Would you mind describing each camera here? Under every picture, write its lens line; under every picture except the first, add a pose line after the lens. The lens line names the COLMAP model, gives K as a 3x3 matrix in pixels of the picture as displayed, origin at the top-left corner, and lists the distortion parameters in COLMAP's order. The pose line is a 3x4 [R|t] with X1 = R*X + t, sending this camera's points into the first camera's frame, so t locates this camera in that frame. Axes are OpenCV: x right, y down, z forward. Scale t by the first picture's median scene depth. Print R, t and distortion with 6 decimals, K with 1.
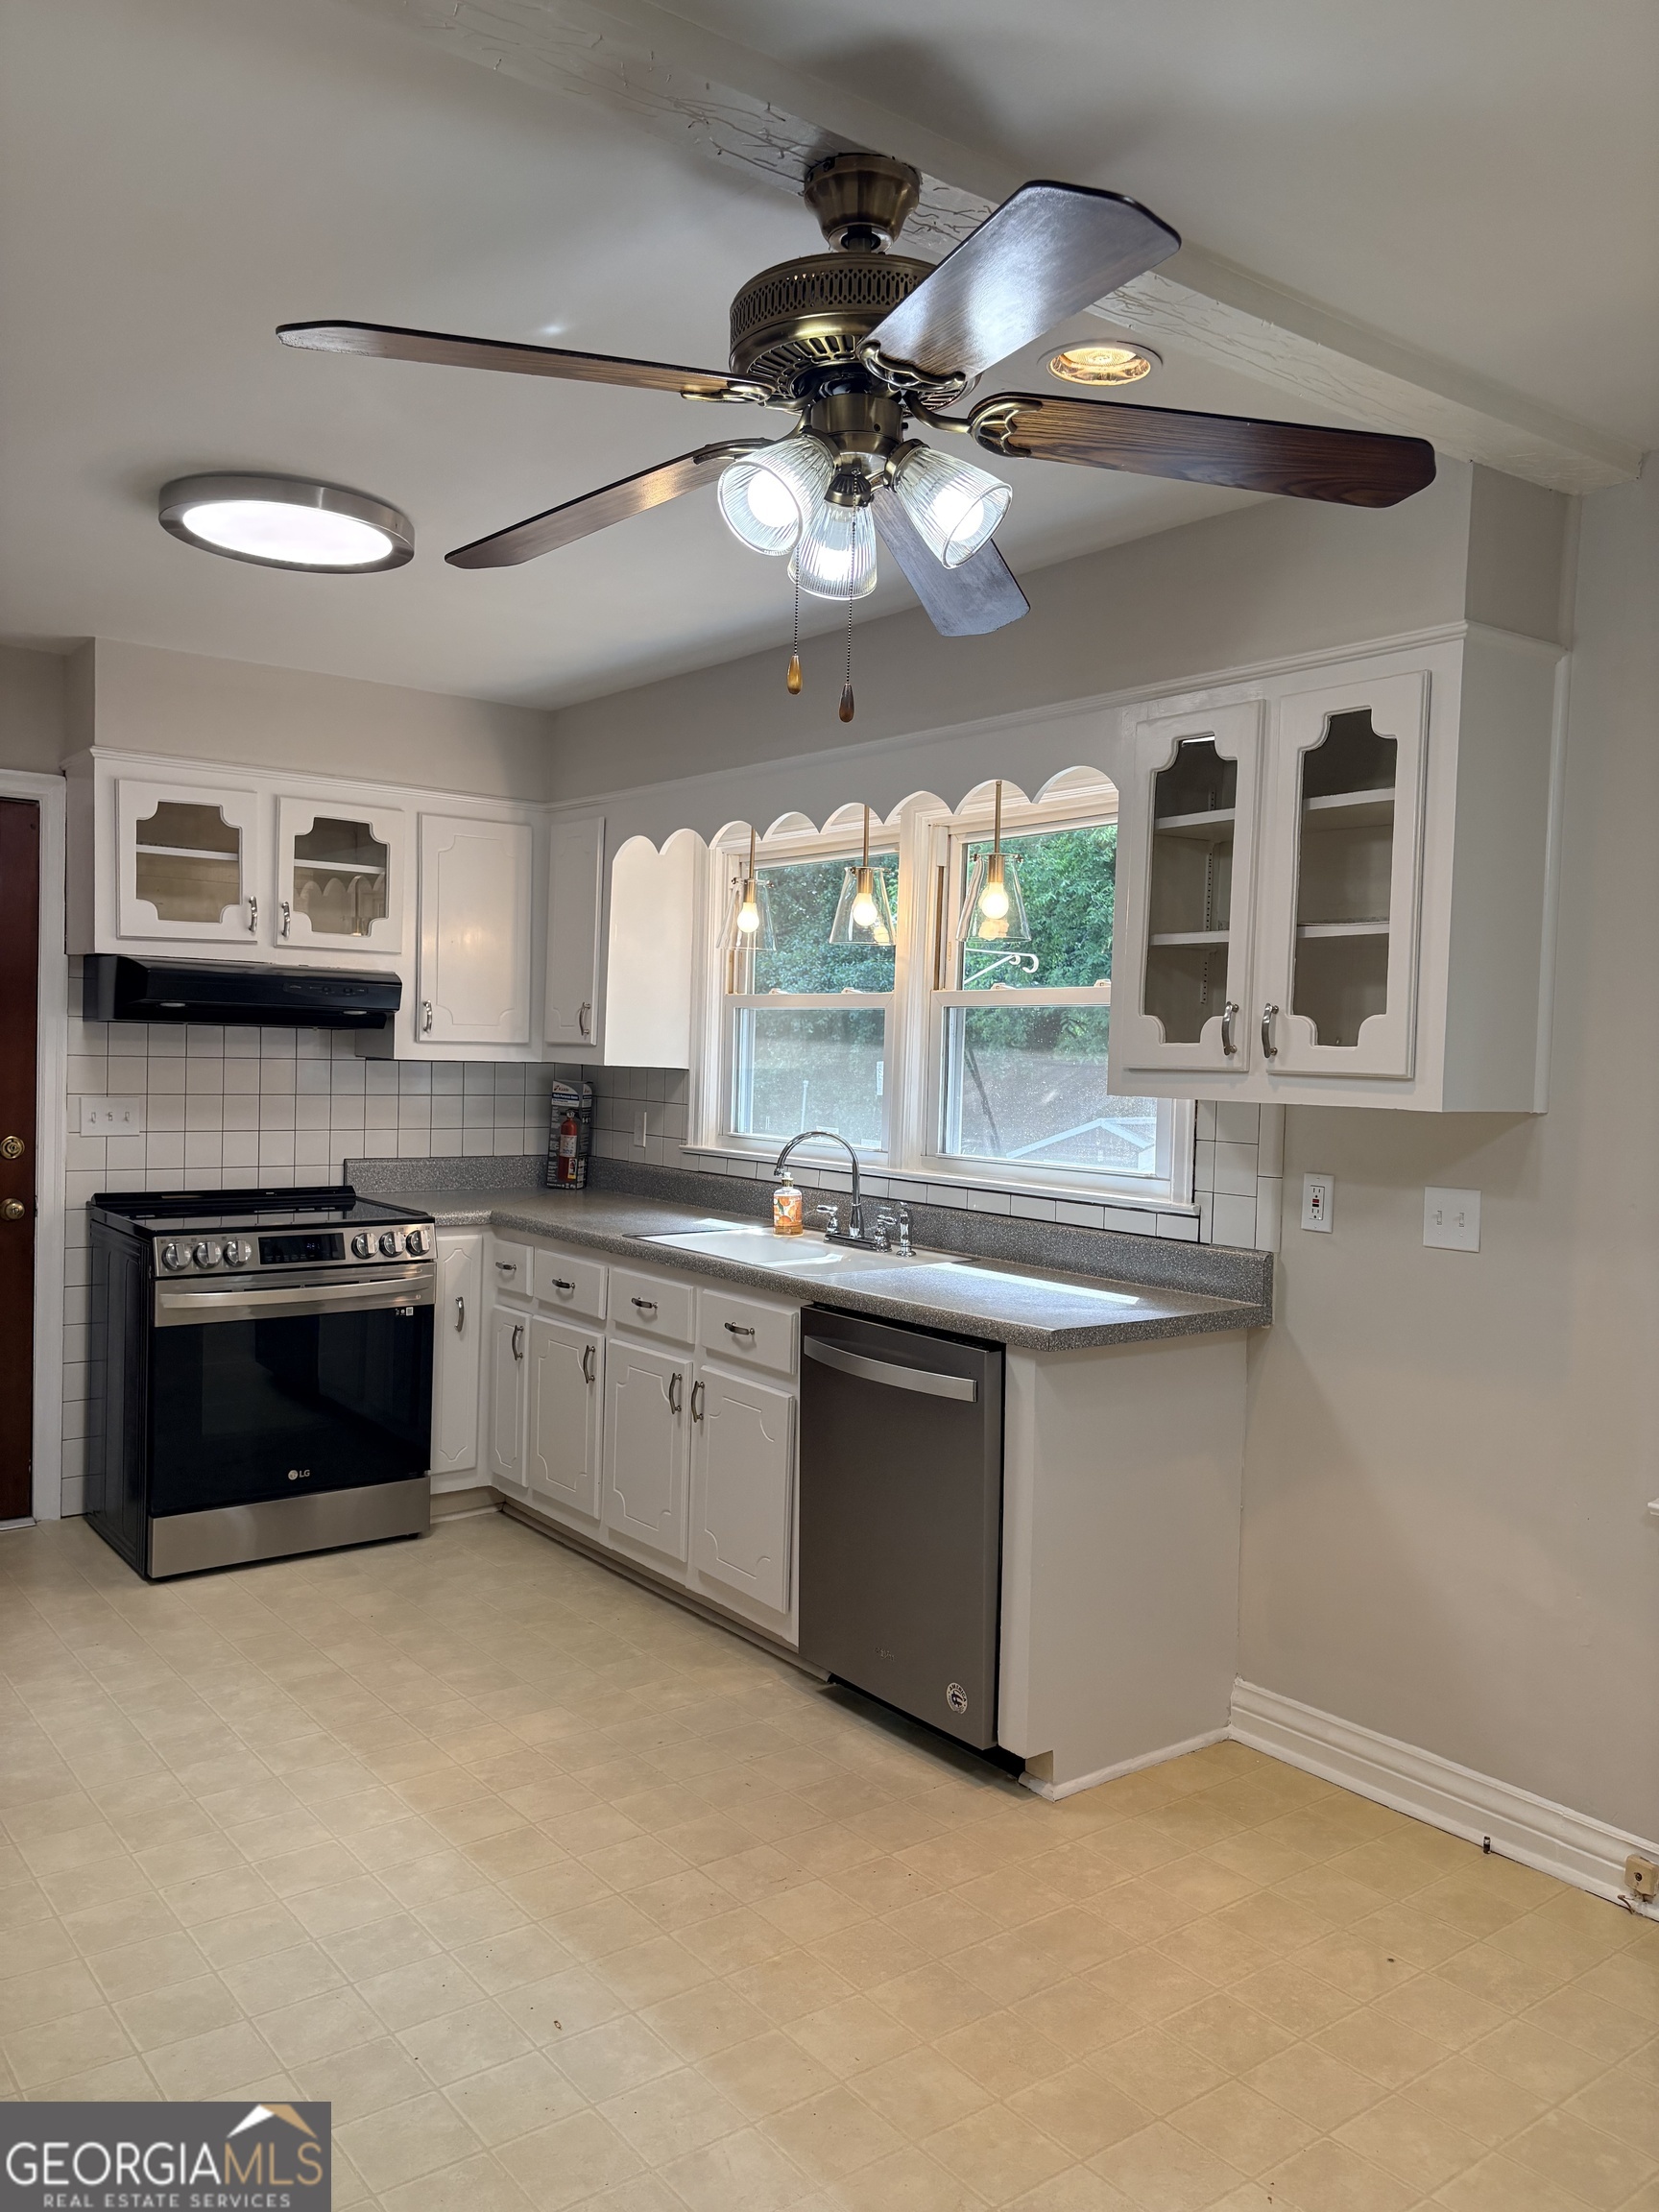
lens RADIAL K [[1691.3, 0, 826.2], [0, 1691.3, 1118.9], [0, 0, 1]] dist [0.073841, -0.085455]
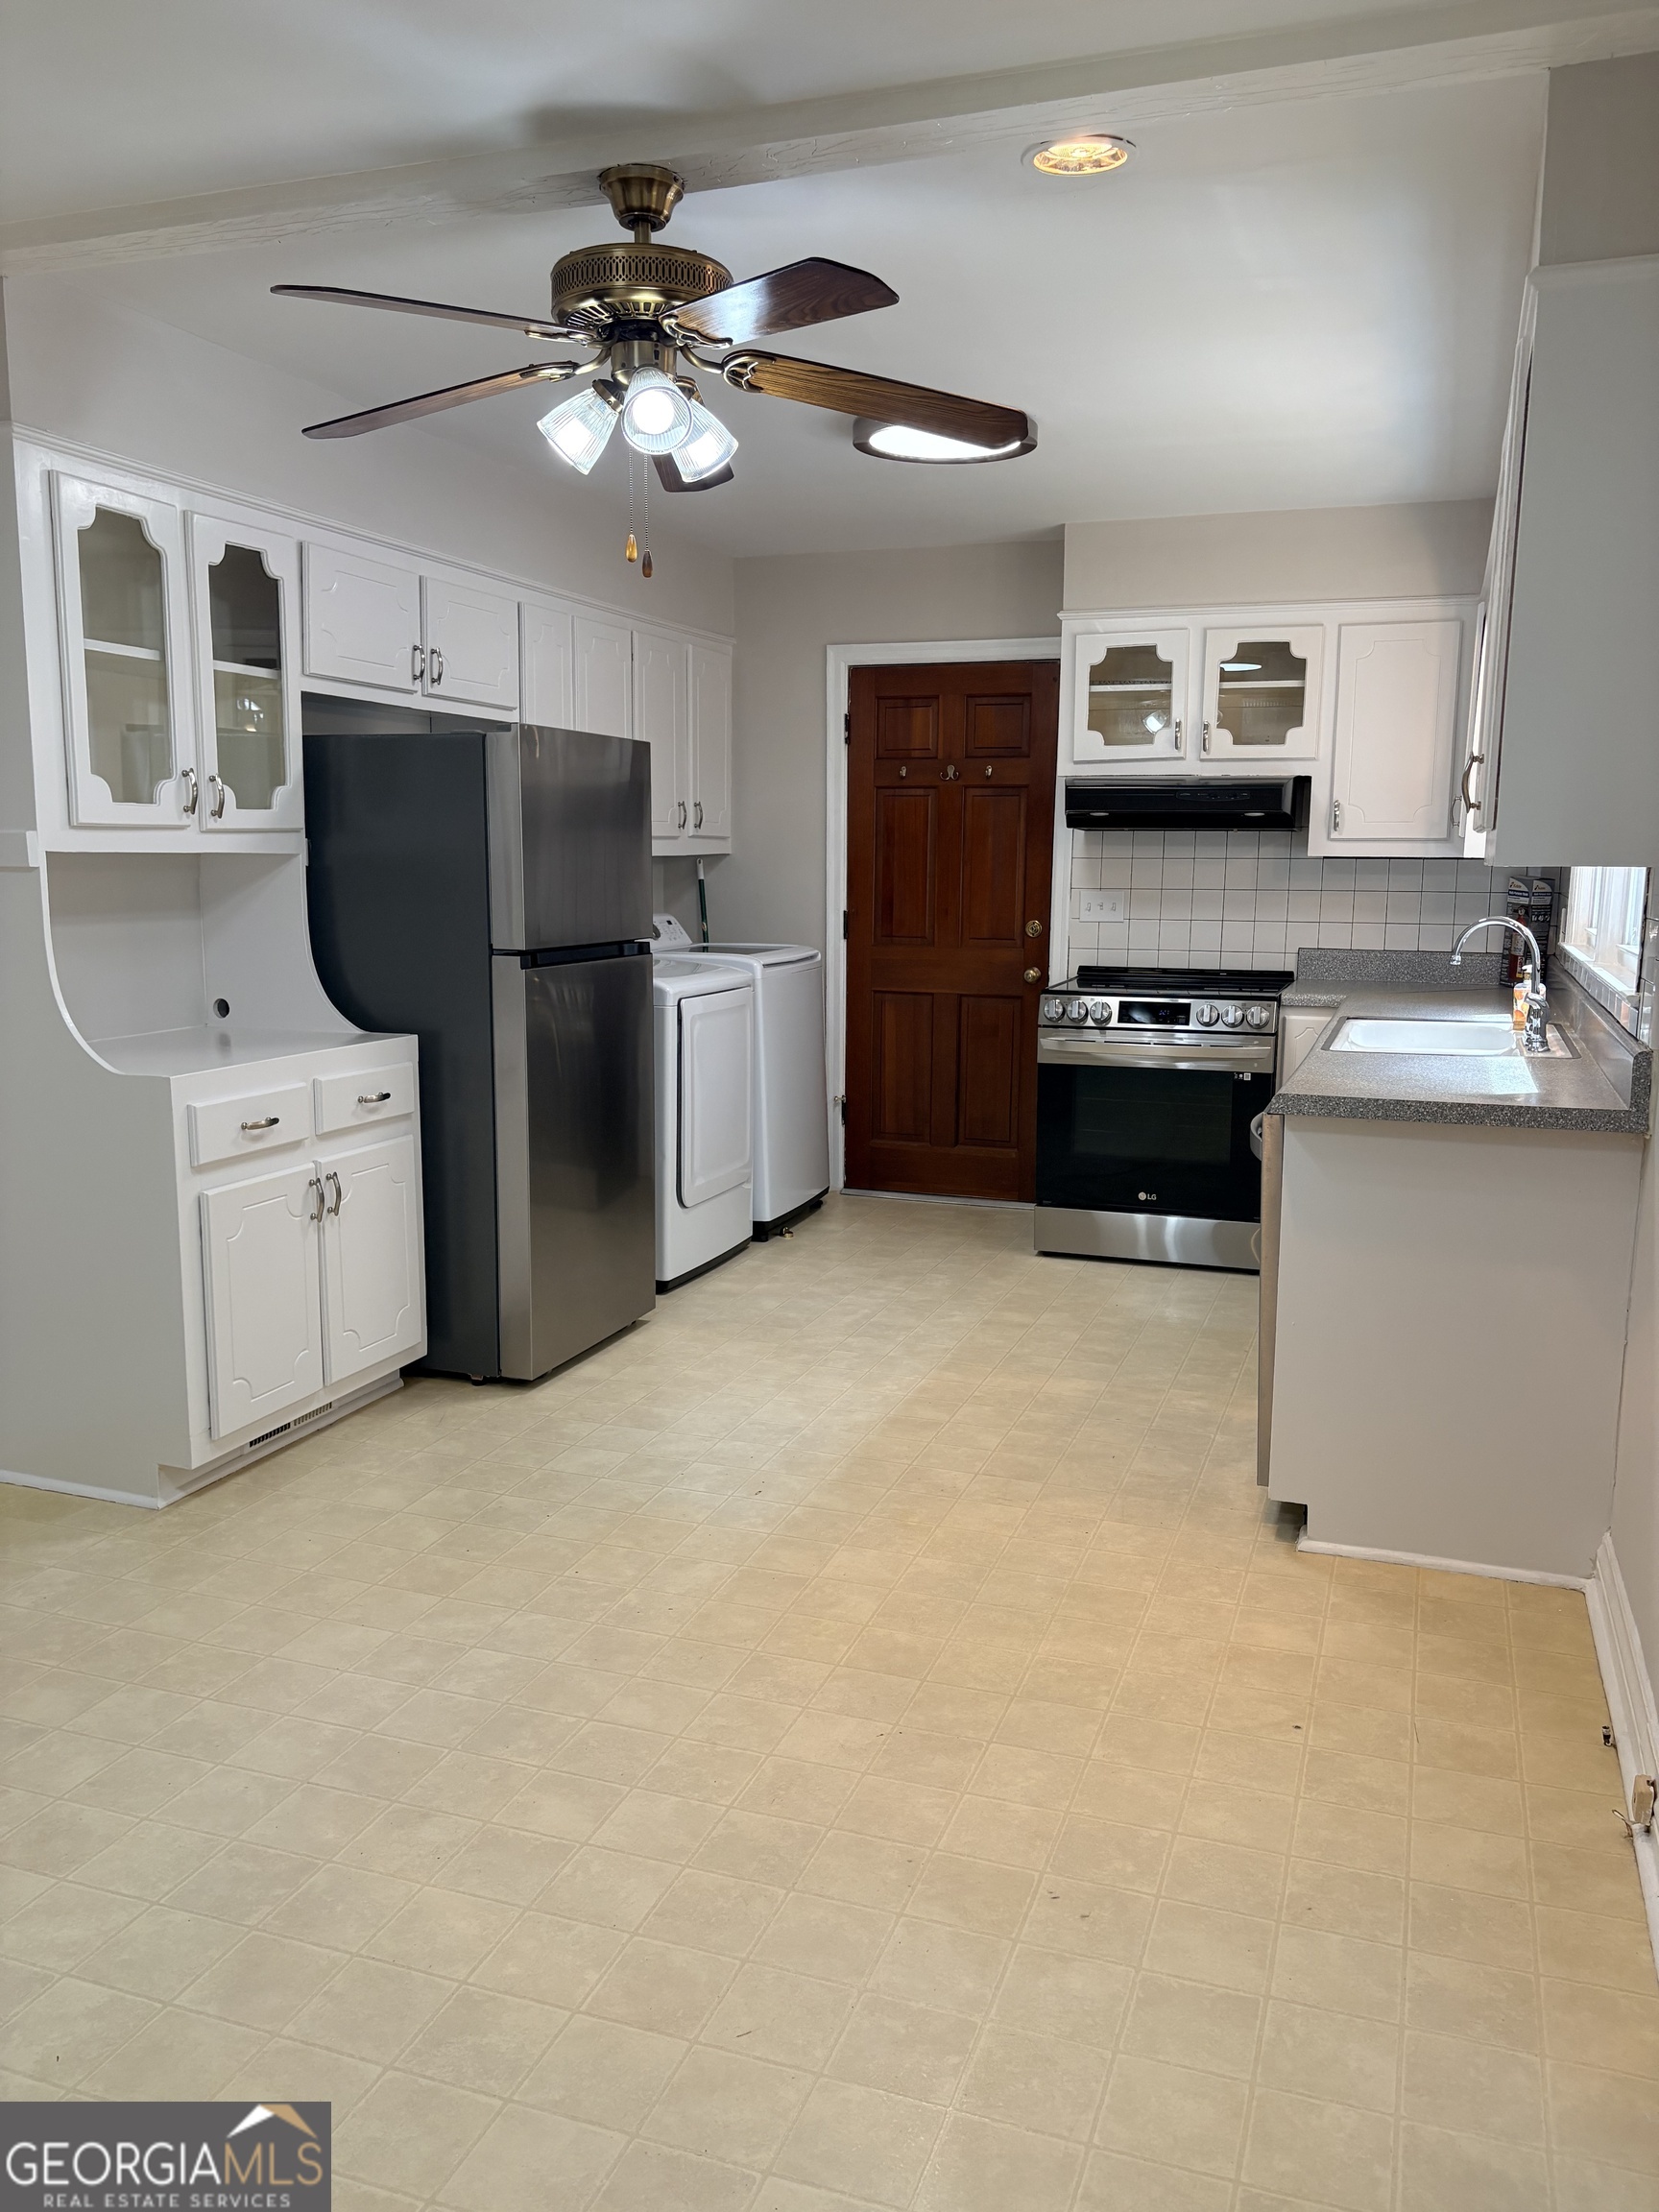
lens RADIAL K [[1691.3, 0, 828.0], [0, 1691.3, 1107.8], [0, 0, 1]] dist [0.073841, -0.085455]
pose [[0.532509, 0.104316, -0.839972, 0.733362], [-0.034189, 0.994218, 0.101797, 0.035364], [0.845734, -0.025490, 0.532996, 0.197540]]
